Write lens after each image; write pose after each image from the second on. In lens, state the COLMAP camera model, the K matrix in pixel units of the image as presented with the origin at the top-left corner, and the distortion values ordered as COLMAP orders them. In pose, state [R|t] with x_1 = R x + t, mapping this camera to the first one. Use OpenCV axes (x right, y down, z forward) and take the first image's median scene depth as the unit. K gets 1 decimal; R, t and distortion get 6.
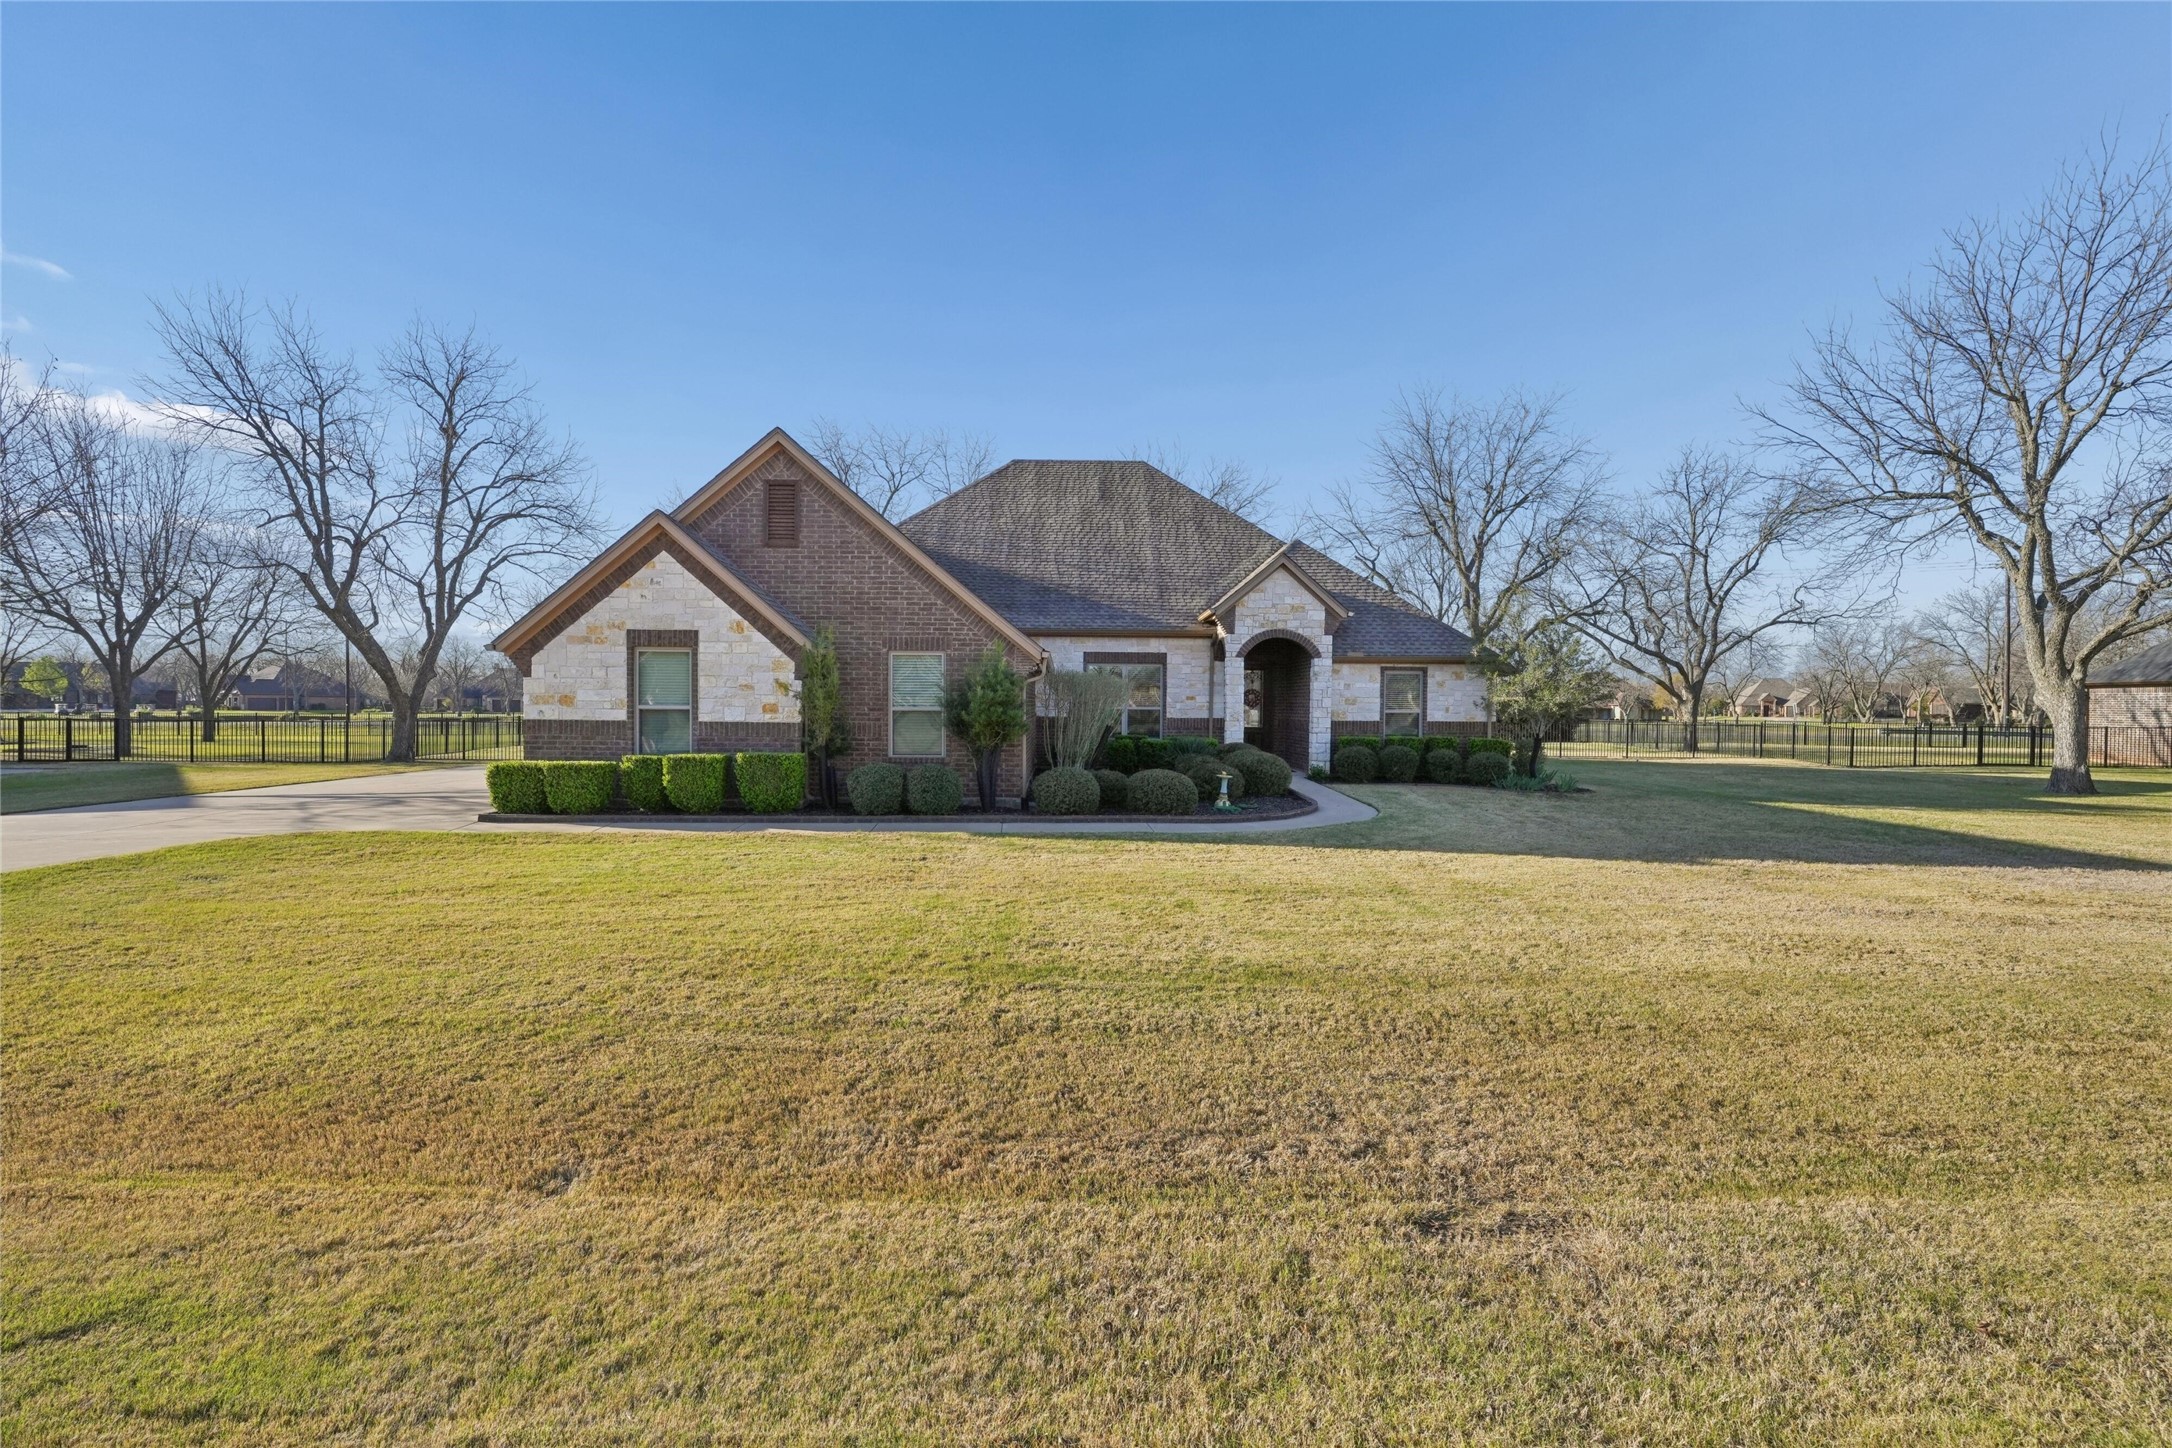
lens RADIAL K [[1043.0, 0, 1090.6], [0, 1043.0, 703.9], [0, 0, 1]] dist [-0.002573, 0.000232]
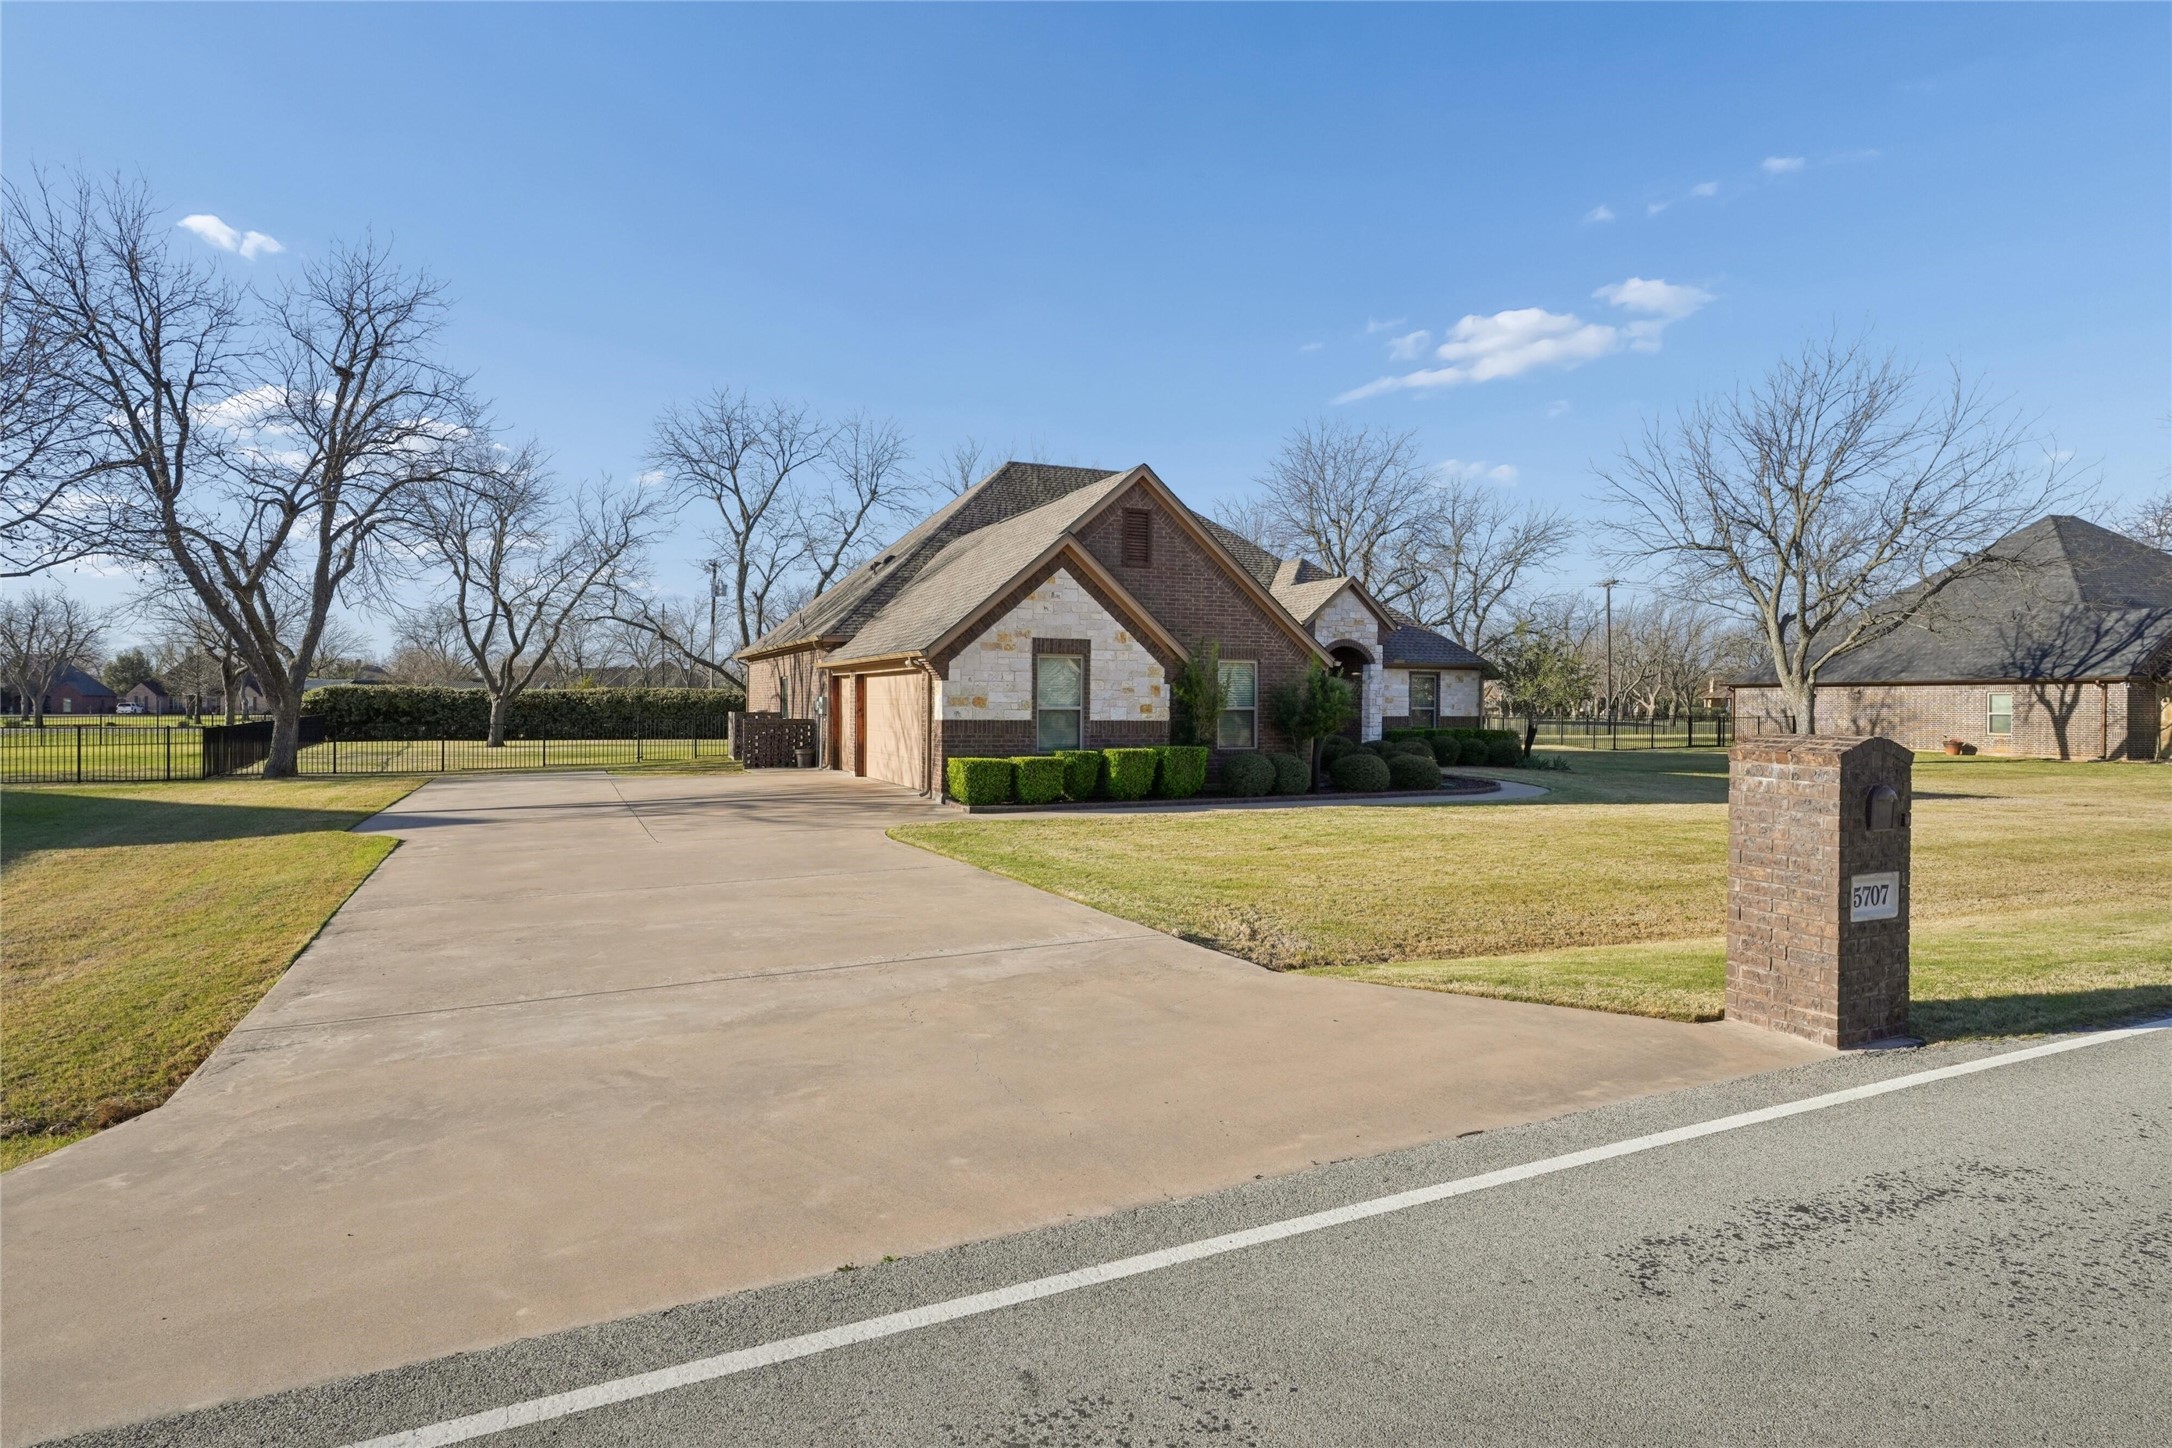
lens RADIAL K [[1206.1, 0, 1085.2], [0, 1206.1, 697.9], [0, 0, 1]] dist [0.001407, 0.000373]
pose [[0.916518, -0.002273, 0.399987, -0.900892], [0.003099, 0.999994, -0.001417, -0.005721], [-0.399981, 0.002538, 0.916520, -0.192676]]
